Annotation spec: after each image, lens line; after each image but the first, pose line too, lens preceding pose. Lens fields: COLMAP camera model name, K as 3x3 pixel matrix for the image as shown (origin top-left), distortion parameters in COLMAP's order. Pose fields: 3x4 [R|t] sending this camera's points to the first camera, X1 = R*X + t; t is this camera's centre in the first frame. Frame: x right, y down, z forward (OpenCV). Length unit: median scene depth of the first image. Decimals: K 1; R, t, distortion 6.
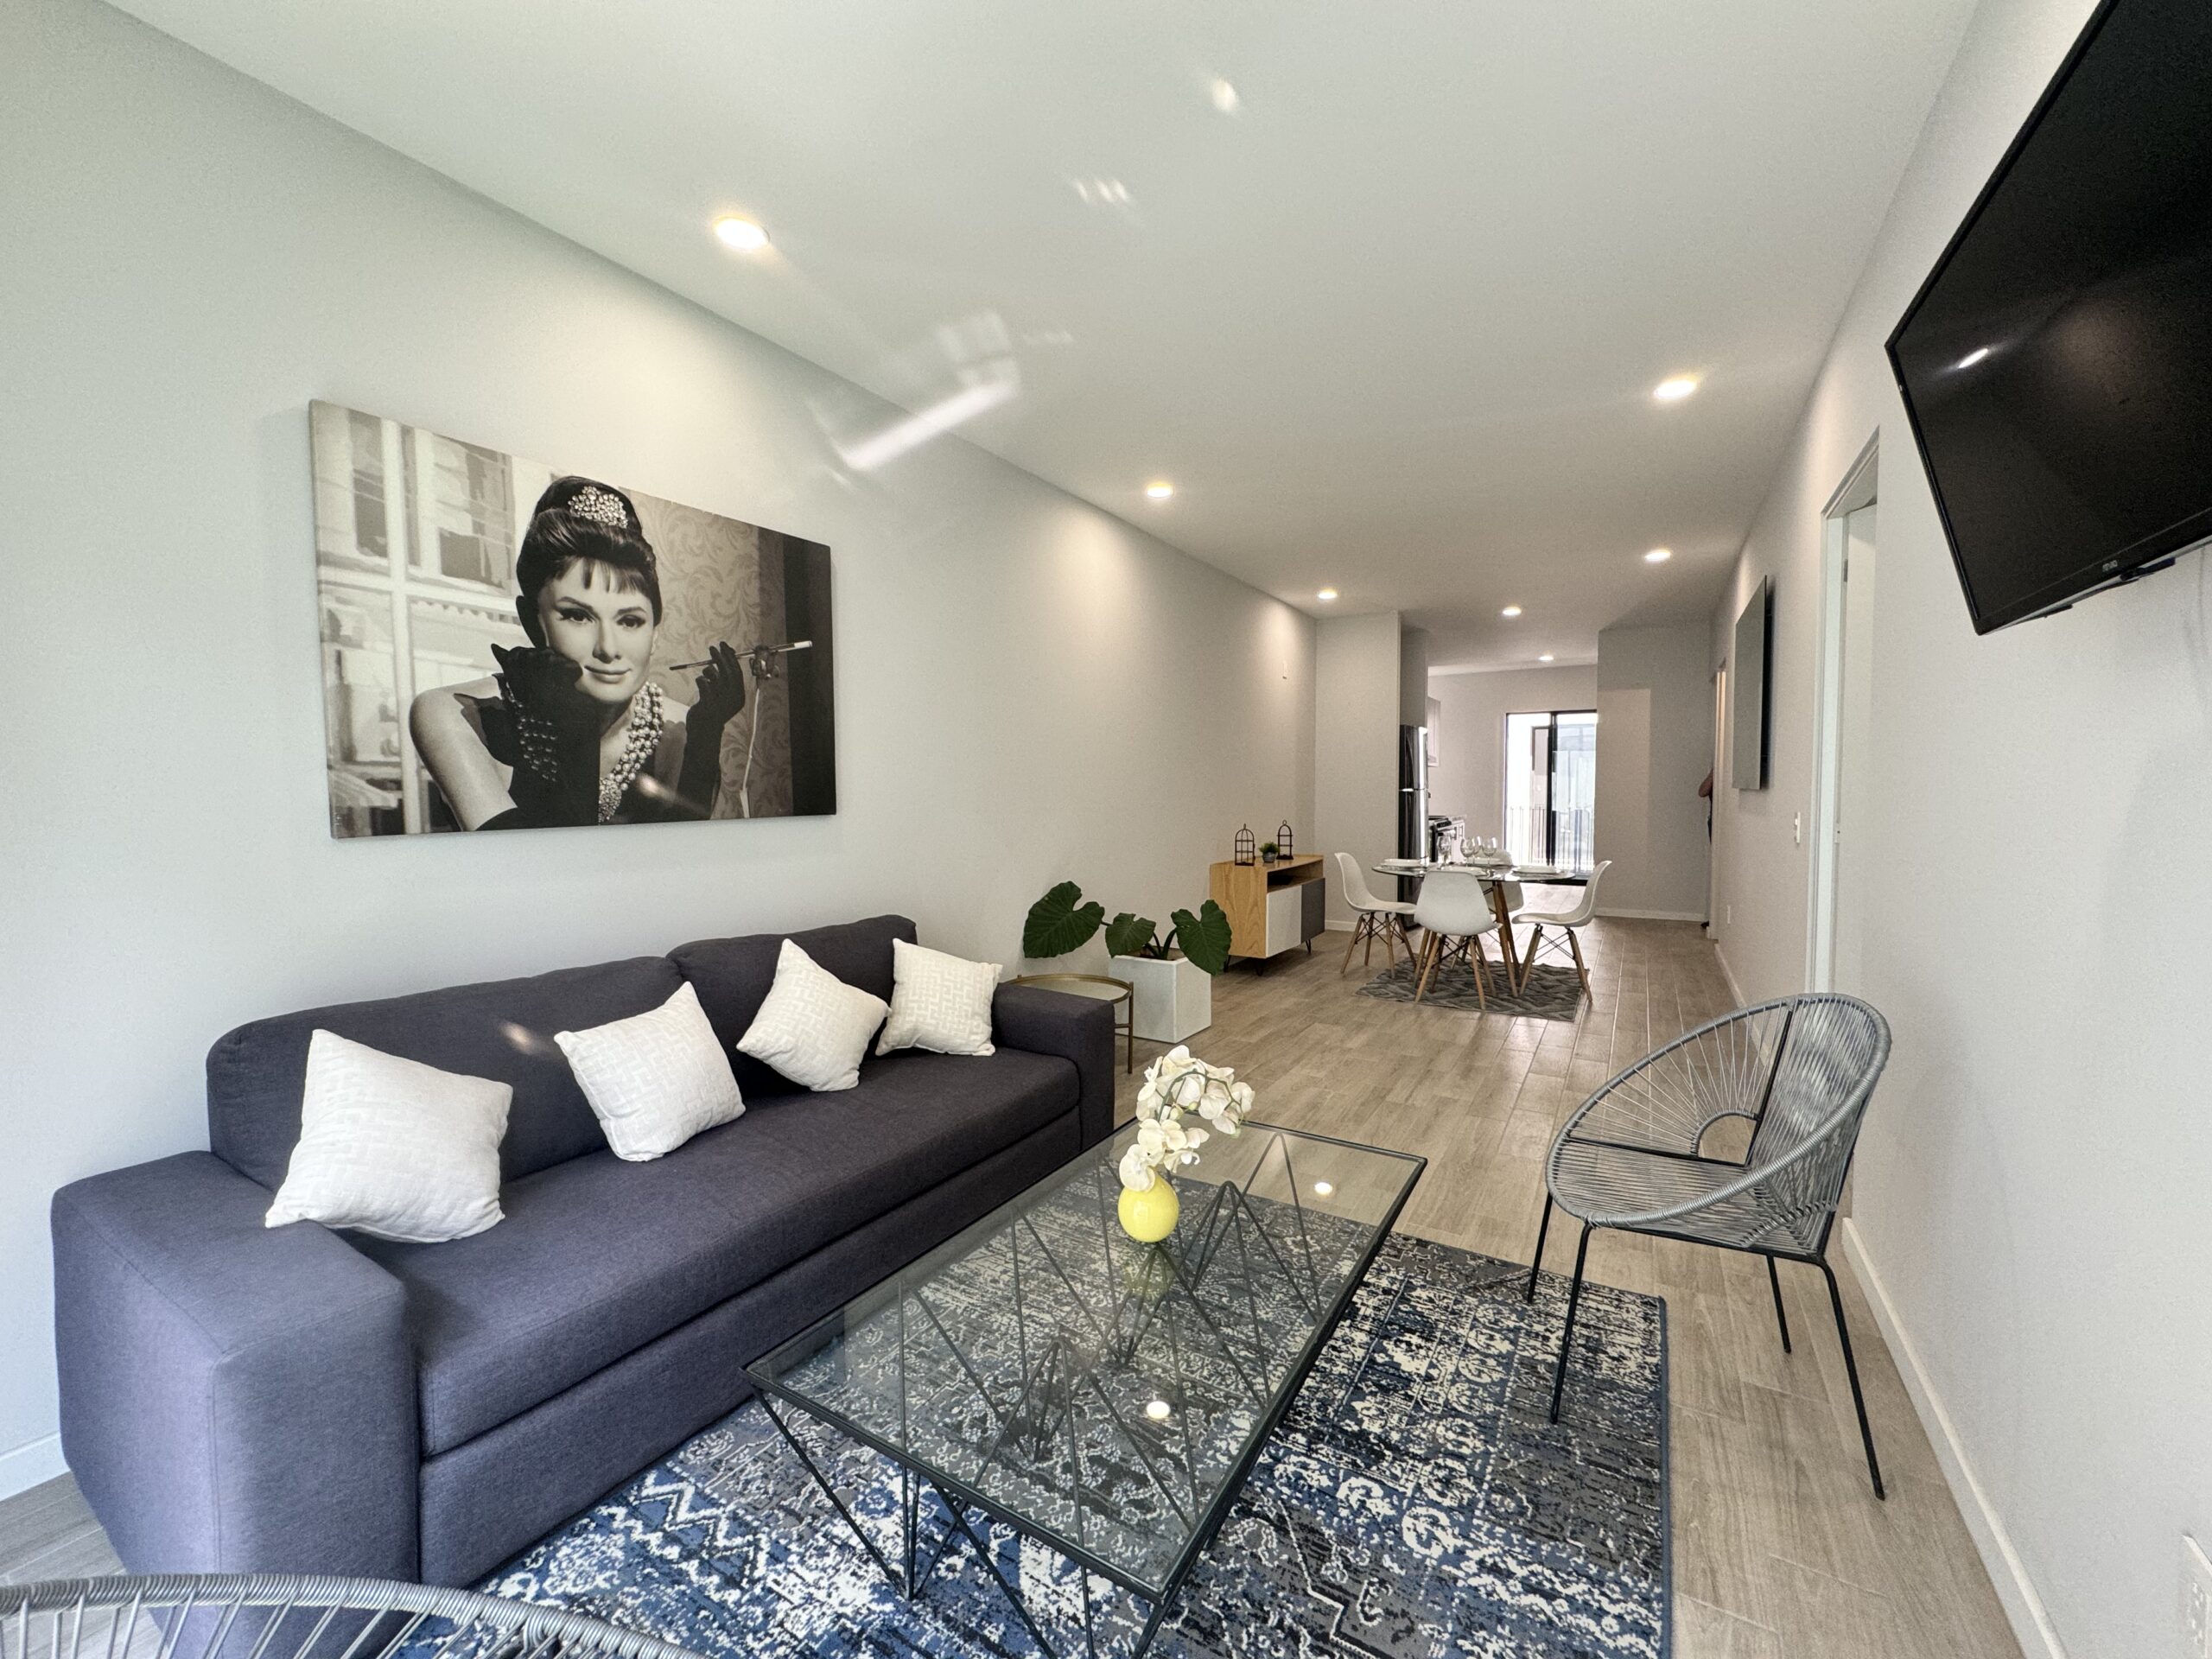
lens RADIAL K [[878.6, 0, 1107.3], [0, 878.6, 818.9], [0, 0, 1]] dist [-0.004656, 0.000942]
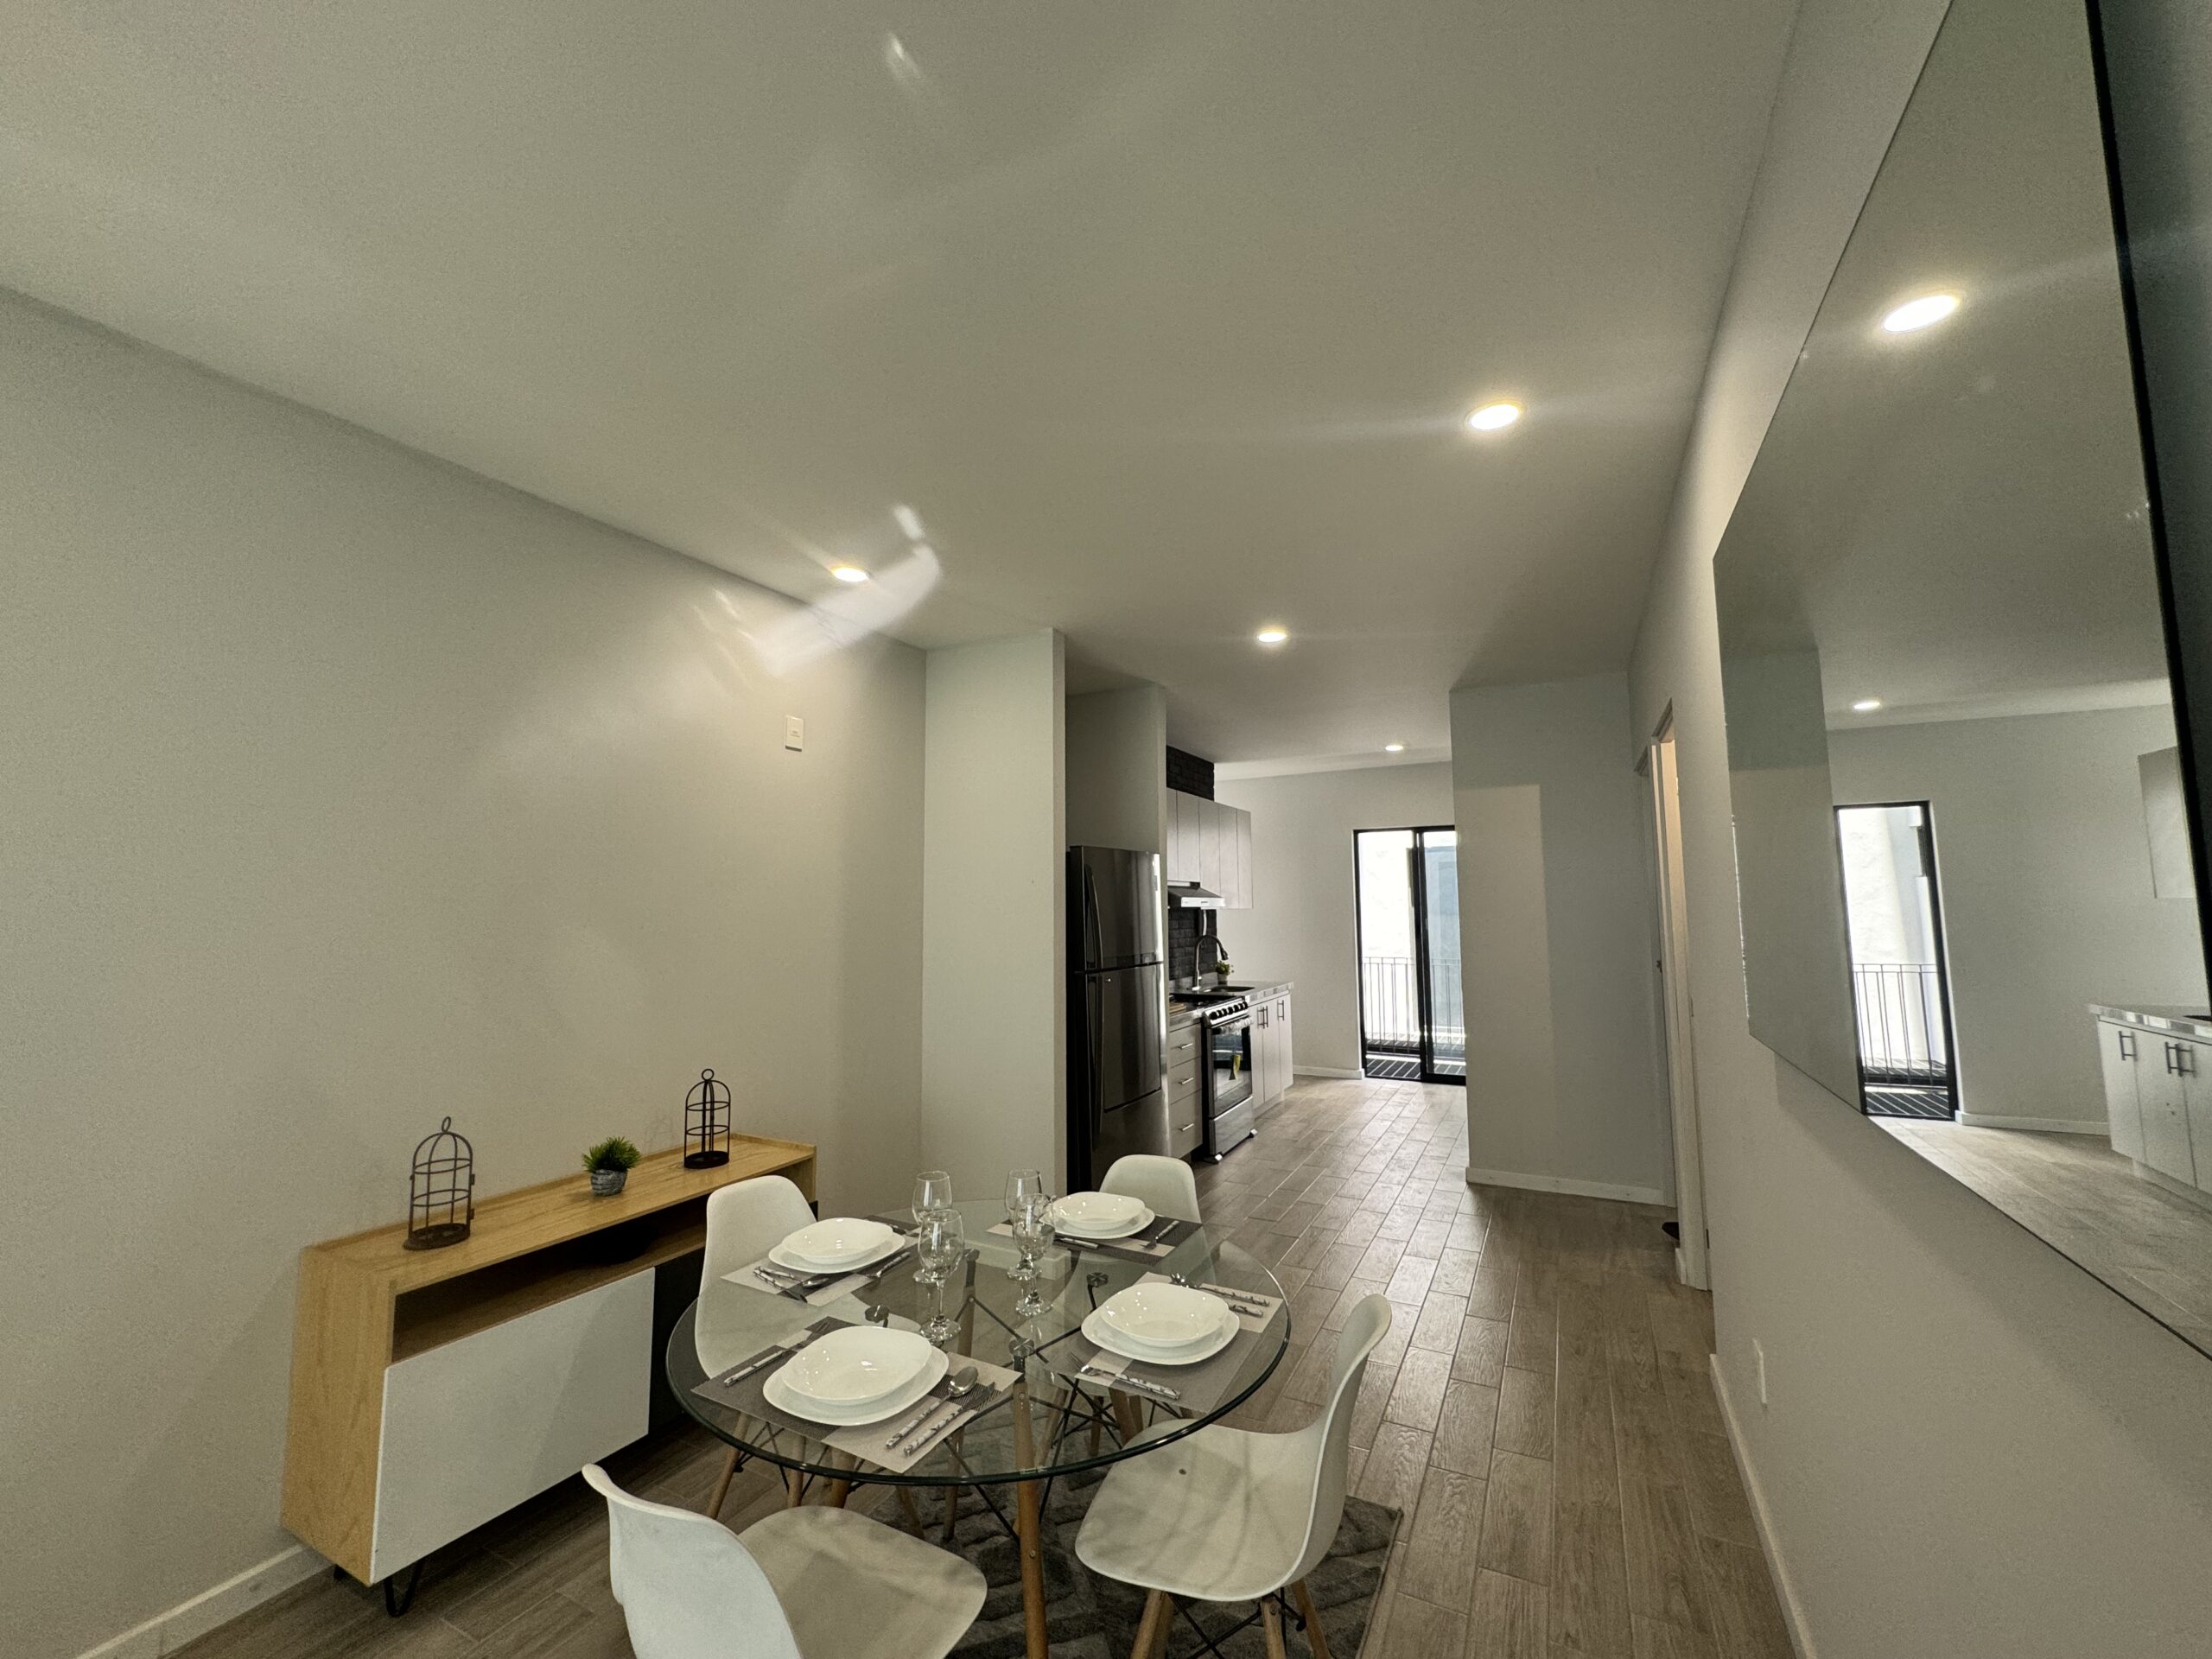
lens RADIAL K [[878.6, 0, 1119.9], [0, 878.6, 845.9], [0, 0, 1]] dist [-0.004656, 0.000942]
pose [[0.997104, -0.007324, 0.075696, 0.888859], [0.016047, 0.993202, -0.115288, -0.131232], [-0.074337, 0.116169, 0.990444, 1.336131]]
